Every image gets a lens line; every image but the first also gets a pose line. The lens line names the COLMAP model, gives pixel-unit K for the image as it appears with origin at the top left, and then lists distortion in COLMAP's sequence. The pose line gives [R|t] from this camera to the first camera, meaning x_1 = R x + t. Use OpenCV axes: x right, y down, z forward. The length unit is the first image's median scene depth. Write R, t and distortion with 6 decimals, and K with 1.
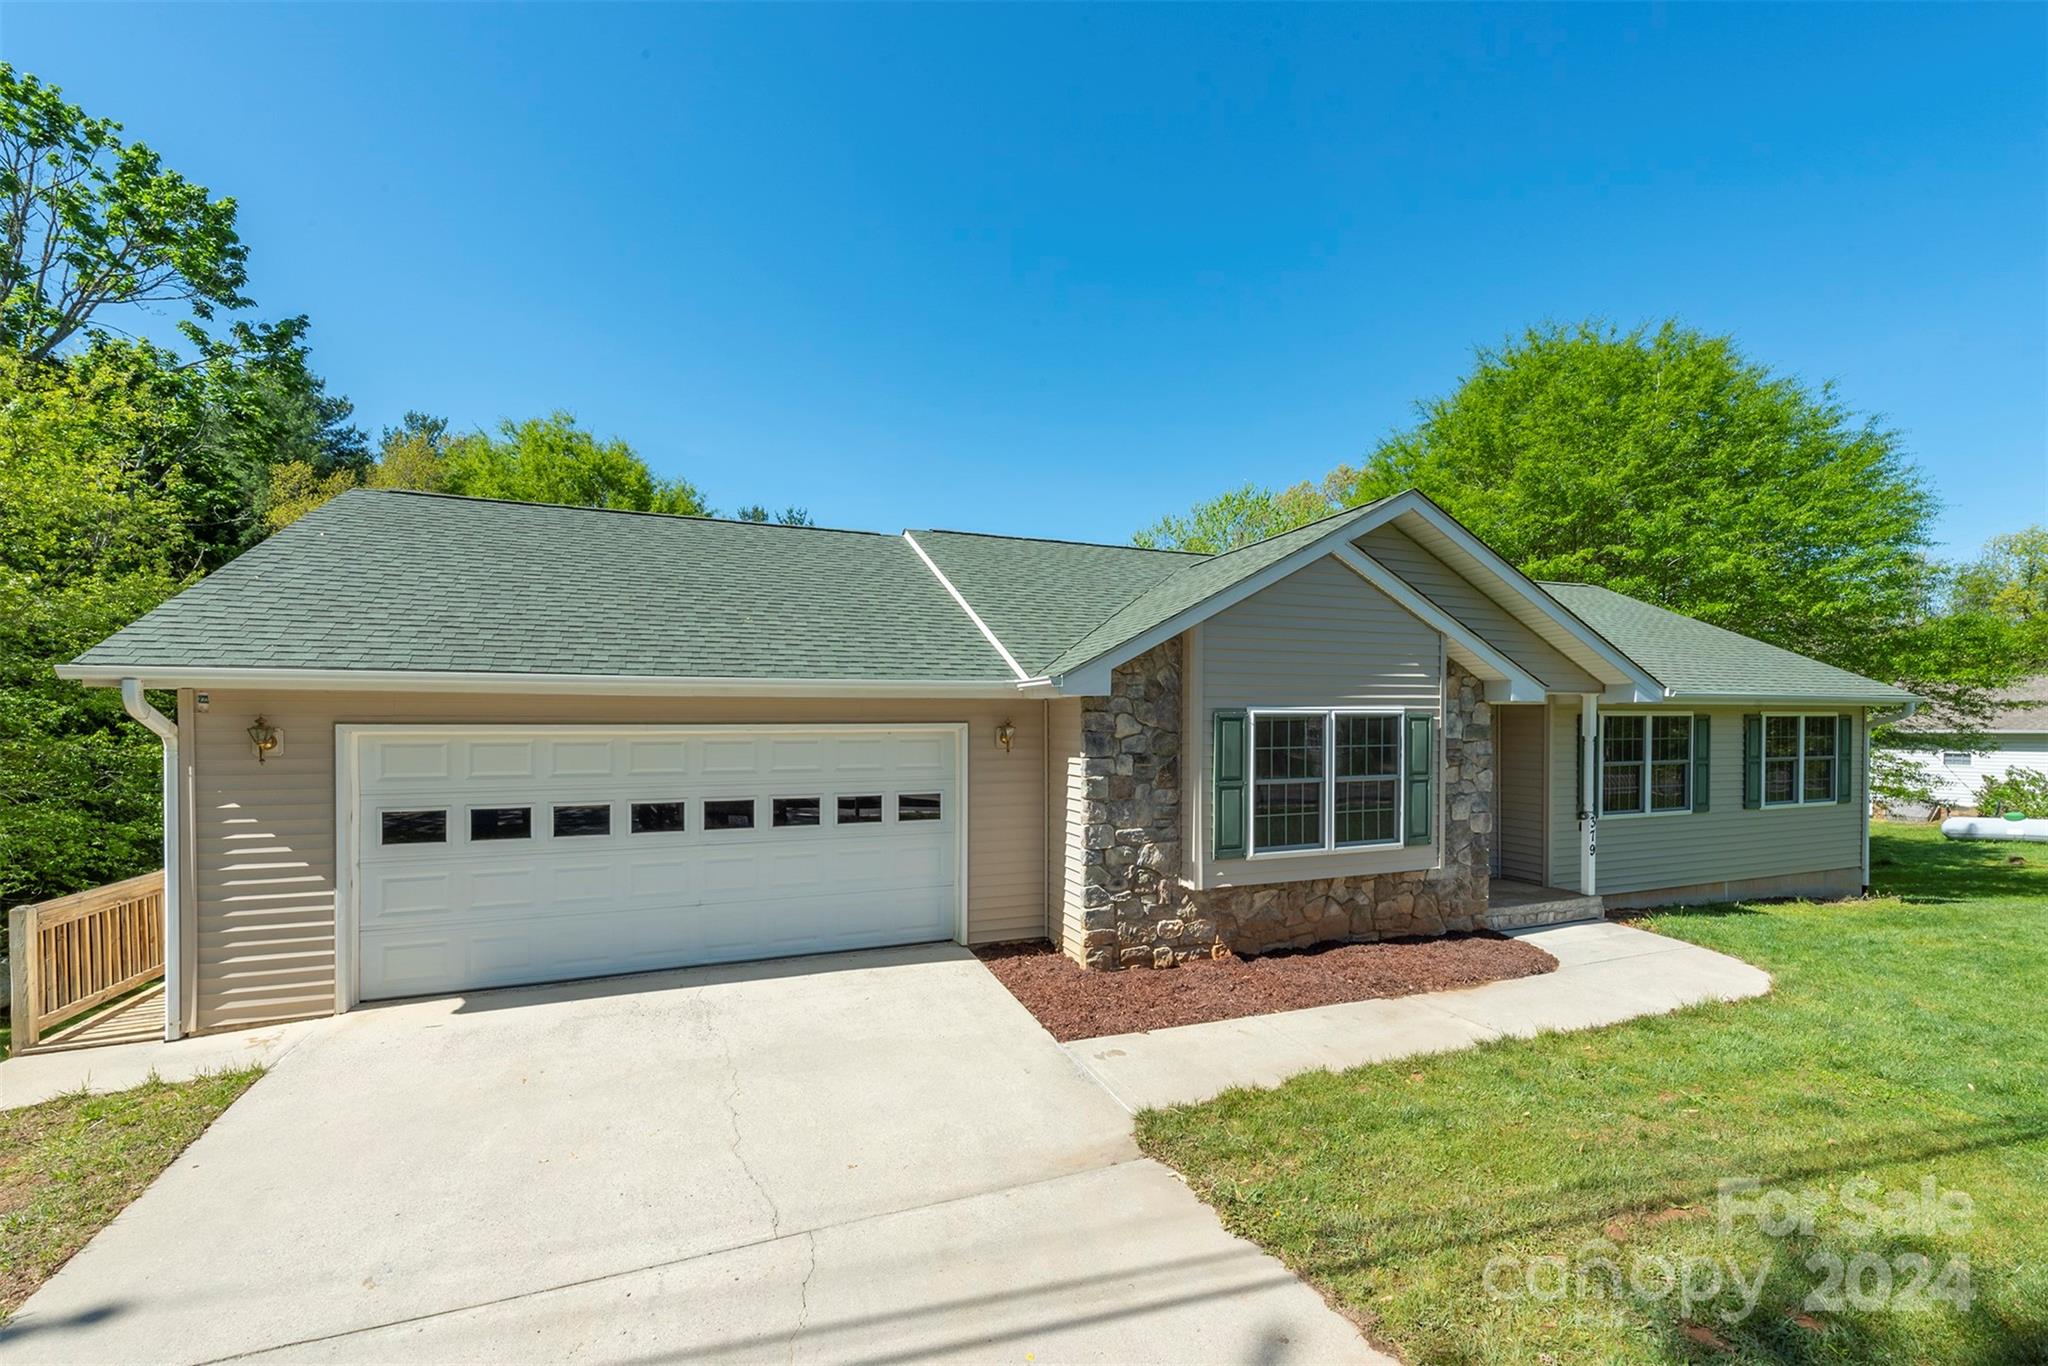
lens RADIAL K [[818.2, 0, 1014.0], [0, 818.2, 719.5], [0, 0, 1]] dist [0.014874, -0.003258]
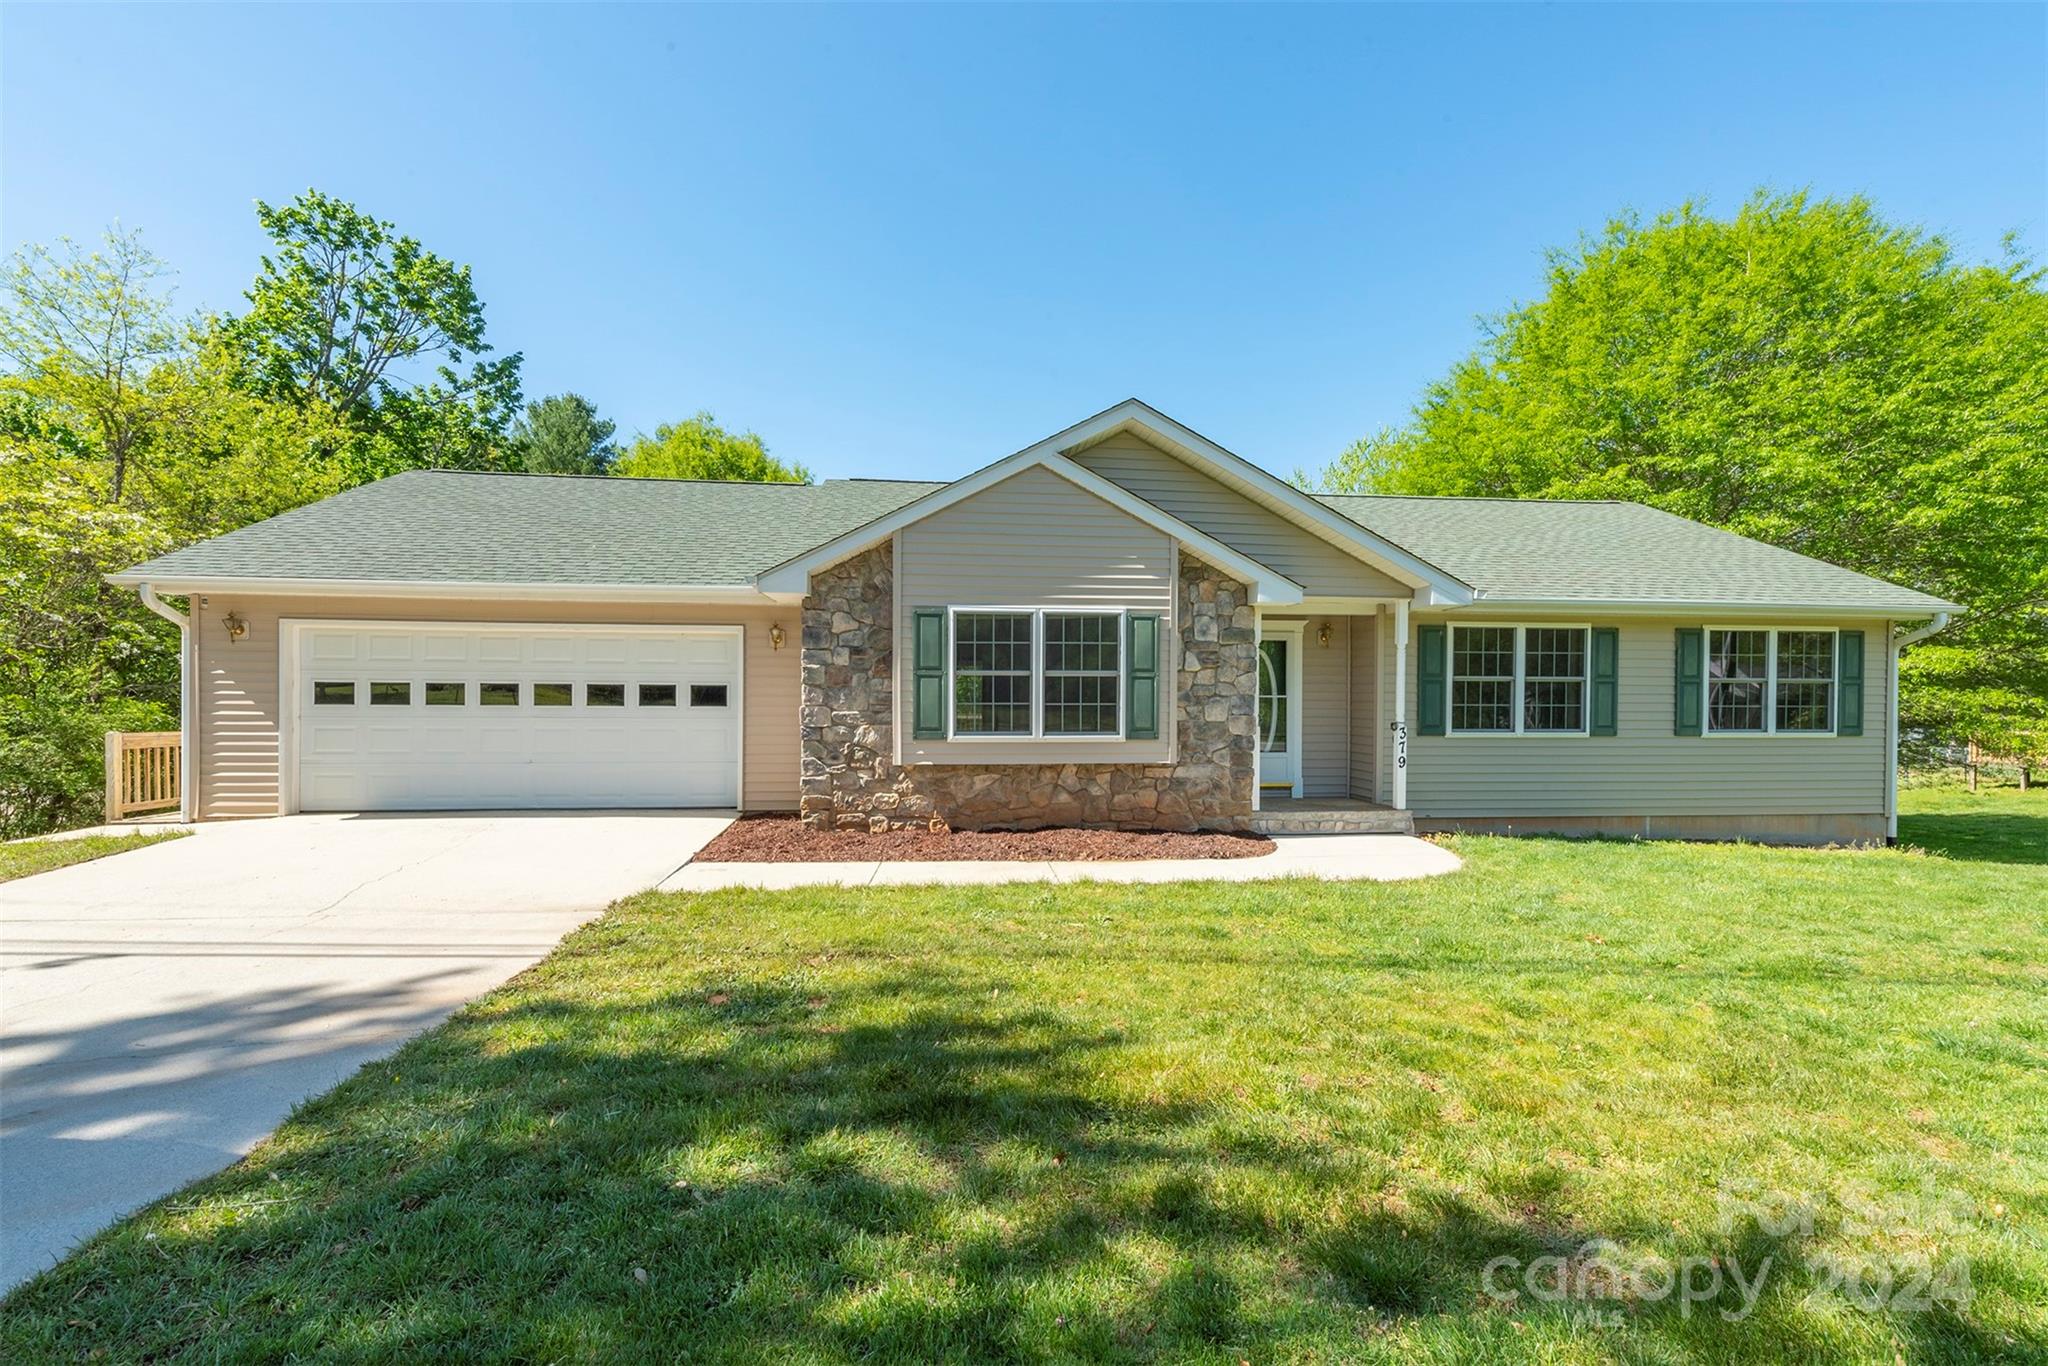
lens RADIAL K [[818.2, 0, 1012.4], [0, 818.2, 695.5], [0, 0, 1]] dist [0.014874, -0.003258]
pose [[0.964285, 0.006313, -0.264790, 0.612483], [-0.006841, 0.999976, -0.001069, 0.100234], [0.264777, 0.002842, 0.964305, -0.052187]]
